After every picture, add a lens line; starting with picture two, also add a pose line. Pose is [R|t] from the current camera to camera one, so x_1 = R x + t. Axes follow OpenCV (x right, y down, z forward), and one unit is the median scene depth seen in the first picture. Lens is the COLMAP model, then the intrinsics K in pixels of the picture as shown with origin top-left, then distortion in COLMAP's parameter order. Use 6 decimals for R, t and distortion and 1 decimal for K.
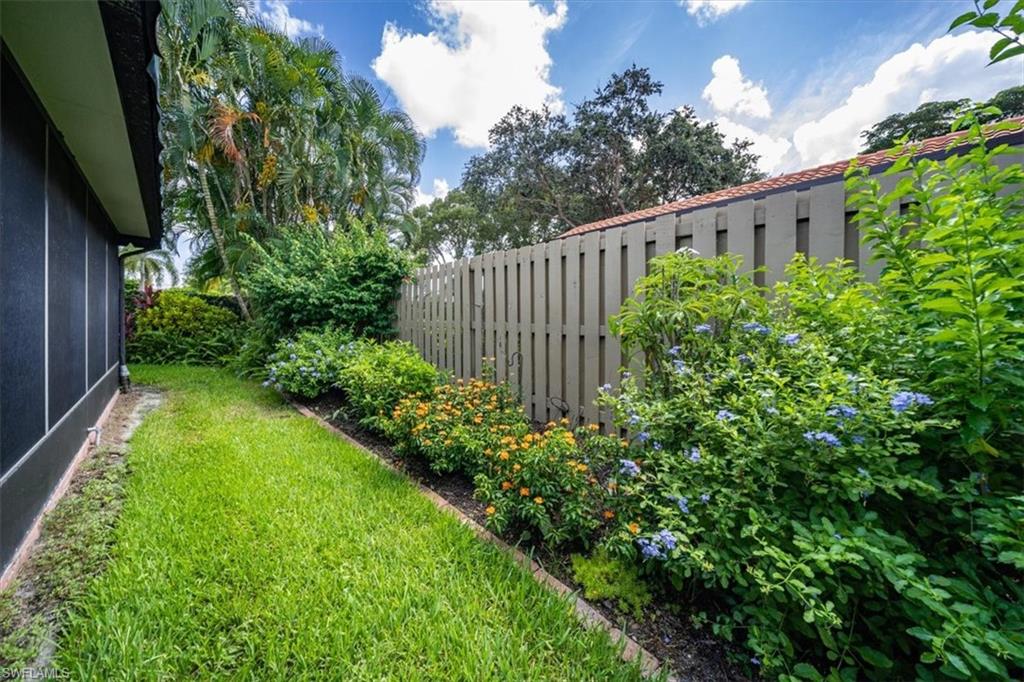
lens RADIAL K [[366.2, 0, 523.2], [0, 366.2, 317.7], [0, 0, 1]] dist [0.000169, -0.001516]
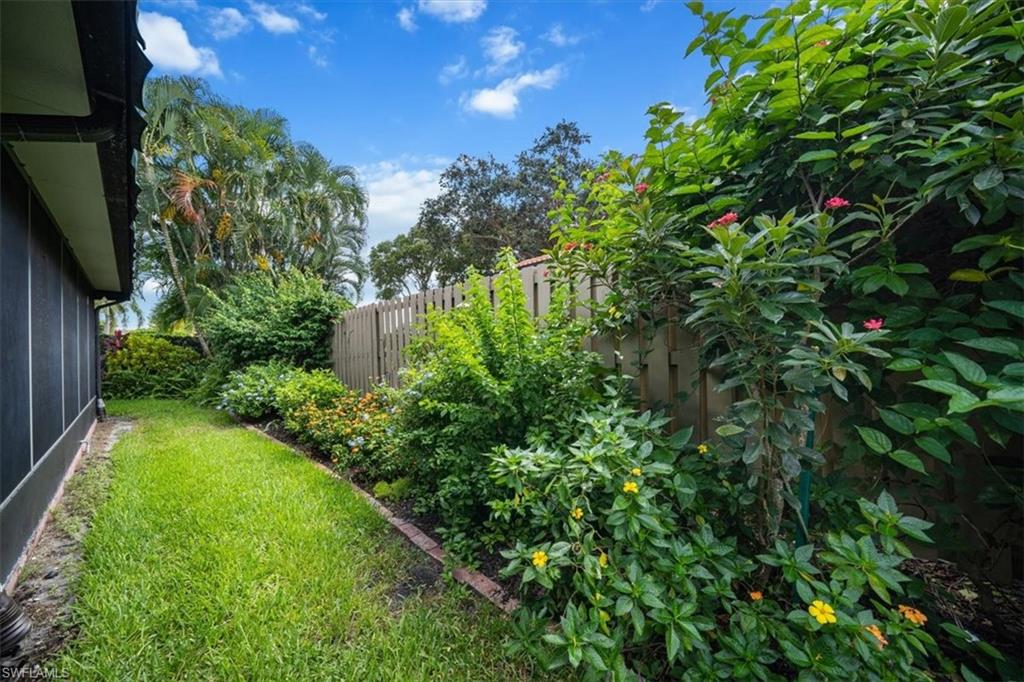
lens RADIAL K [[366.2, 0, 513.1], [0, 366.2, 336.6], [0, 0, 1]] dist [0.000169, -0.001516]
pose [[0.998814, -0.033556, 0.035265, 0.158868], [0.034398, 0.999131, -0.023529, 0.001299], [-0.034445, 0.024714, 0.999101, -0.174671]]
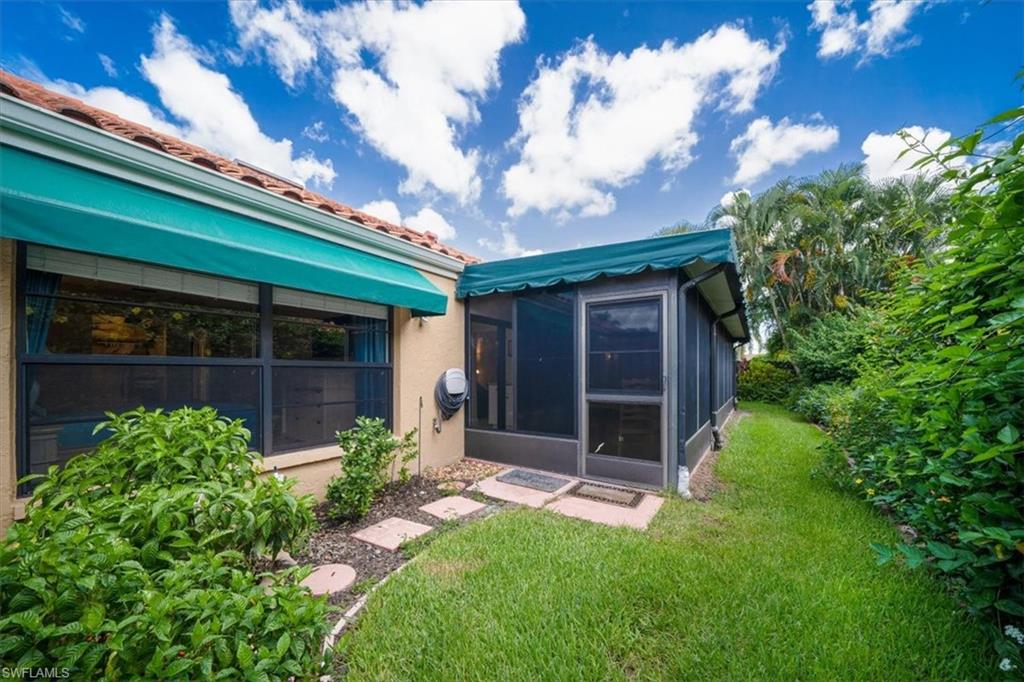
lens RADIAL K [[366.2, 0, 503.3], [0, 366.2, 373.3], [0, 0, 1]] dist [0.000169, -0.001516]
pose [[0.192426, -0.007862, -0.981280, 0.539605], [-0.001185, 0.999965, -0.008244, 0.002772], [0.981311, 0.002749, 0.192410, -0.535697]]
